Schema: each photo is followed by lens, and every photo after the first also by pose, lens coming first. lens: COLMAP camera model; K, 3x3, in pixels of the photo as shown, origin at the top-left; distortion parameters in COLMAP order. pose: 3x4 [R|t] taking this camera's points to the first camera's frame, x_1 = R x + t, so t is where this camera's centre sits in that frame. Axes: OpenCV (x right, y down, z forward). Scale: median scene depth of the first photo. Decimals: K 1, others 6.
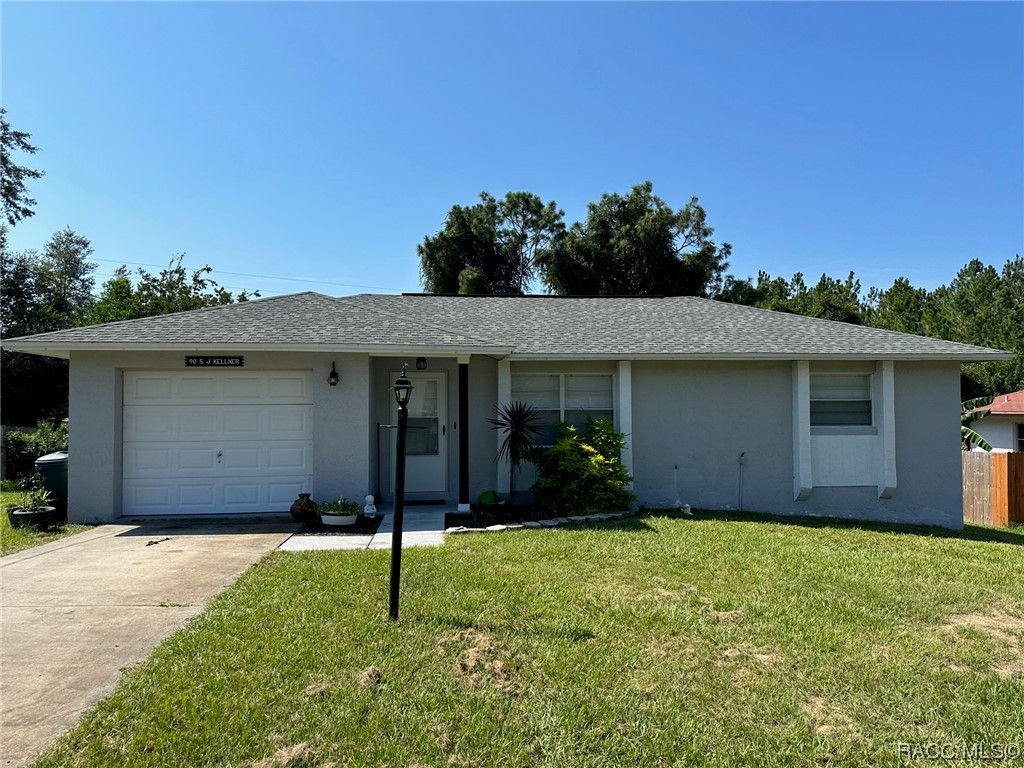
lens RADIAL K [[714.1, 0, 512.0], [0, 714.1, 384.0], [0, 0, 1]] dist [0.178467, -0.067267]
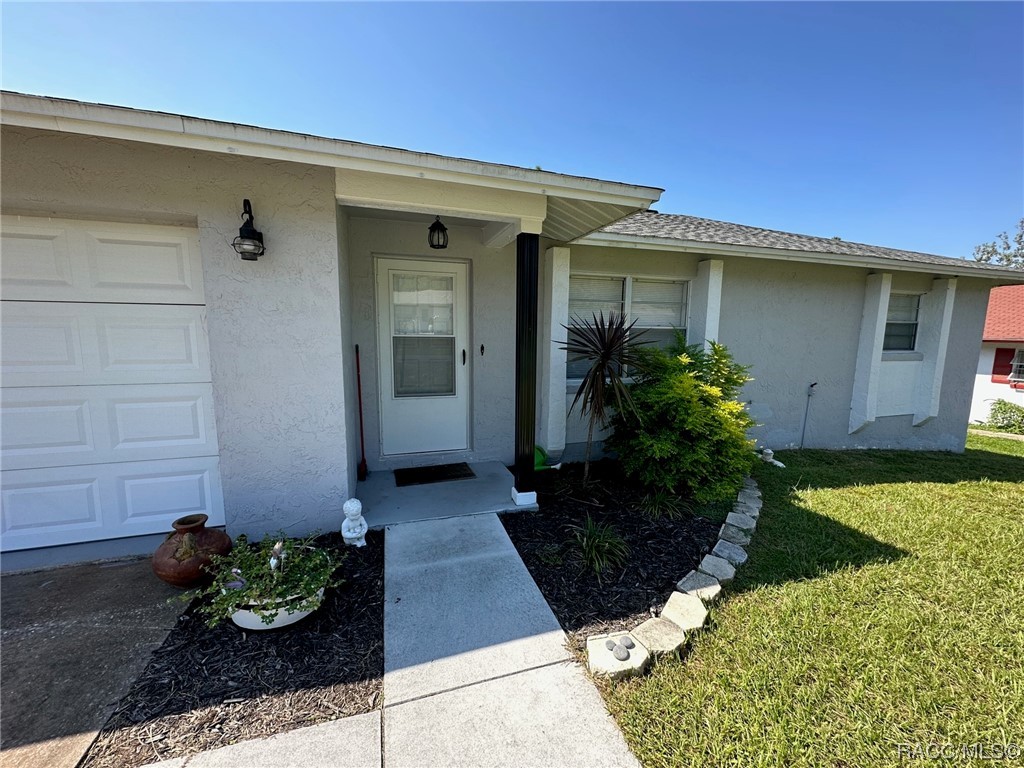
lens RADIAL K [[425.1, 0, 512.0], [0, 425.1, 384.0], [0, 0, 1]] dist [-0.000282, 0.000016]
pose [[0.984363, -0.006021, 0.176047, -0.128939], [-0.022257, 0.987154, 0.158211, 0.028883], [-0.174738, -0.159655, 0.971585, 0.659213]]
